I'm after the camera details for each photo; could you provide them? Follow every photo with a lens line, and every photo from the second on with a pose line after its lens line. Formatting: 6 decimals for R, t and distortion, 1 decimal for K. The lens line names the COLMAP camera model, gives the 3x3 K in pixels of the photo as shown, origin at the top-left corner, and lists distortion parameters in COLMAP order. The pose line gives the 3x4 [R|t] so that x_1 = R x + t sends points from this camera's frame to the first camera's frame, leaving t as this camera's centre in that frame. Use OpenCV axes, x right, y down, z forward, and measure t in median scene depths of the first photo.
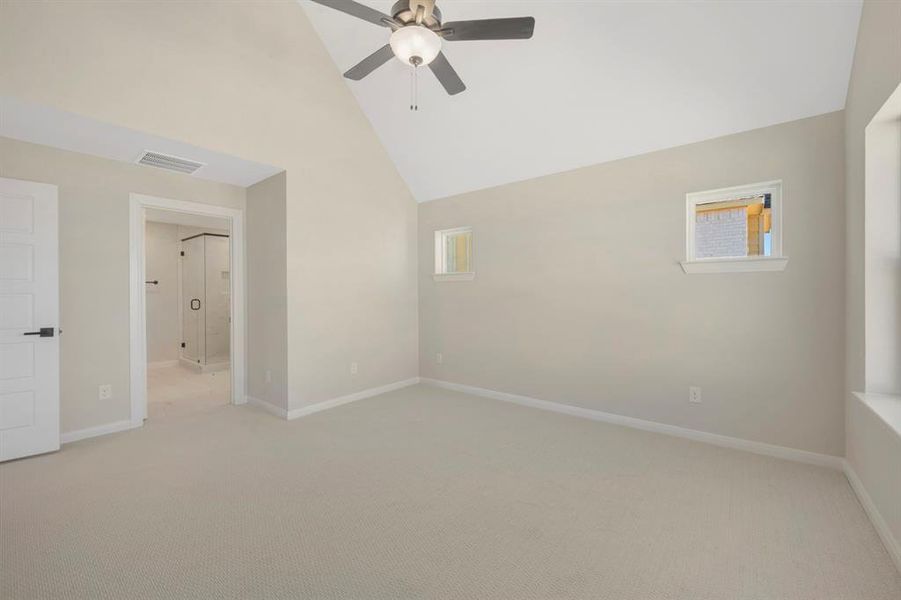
lens RADIAL K [[348.7, 0, 447.4], [0, 348.7, 301.8], [0, 0, 1]] dist [-0.000351, 0.000125]
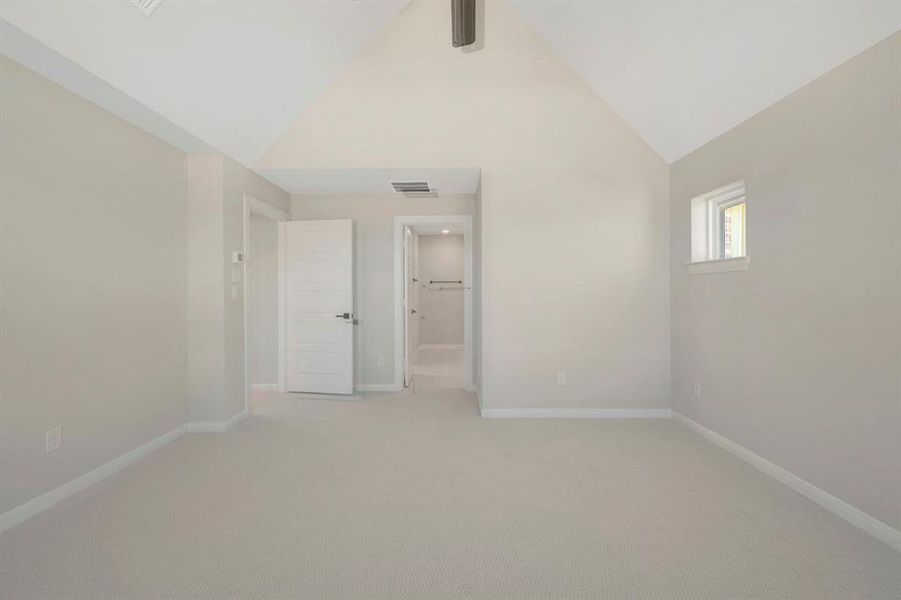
lens RADIAL K [[356.1, 0, 454.1], [0, 356.1, 299.5], [0, 0, 1]] dist [-0.003130, -0.000270]
pose [[0.625003, 0.019892, -0.780369, 0.214541], [-0.020836, 0.999744, 0.008797, -0.004344], [0.780344, 0.010762, 0.625258, 0.223867]]
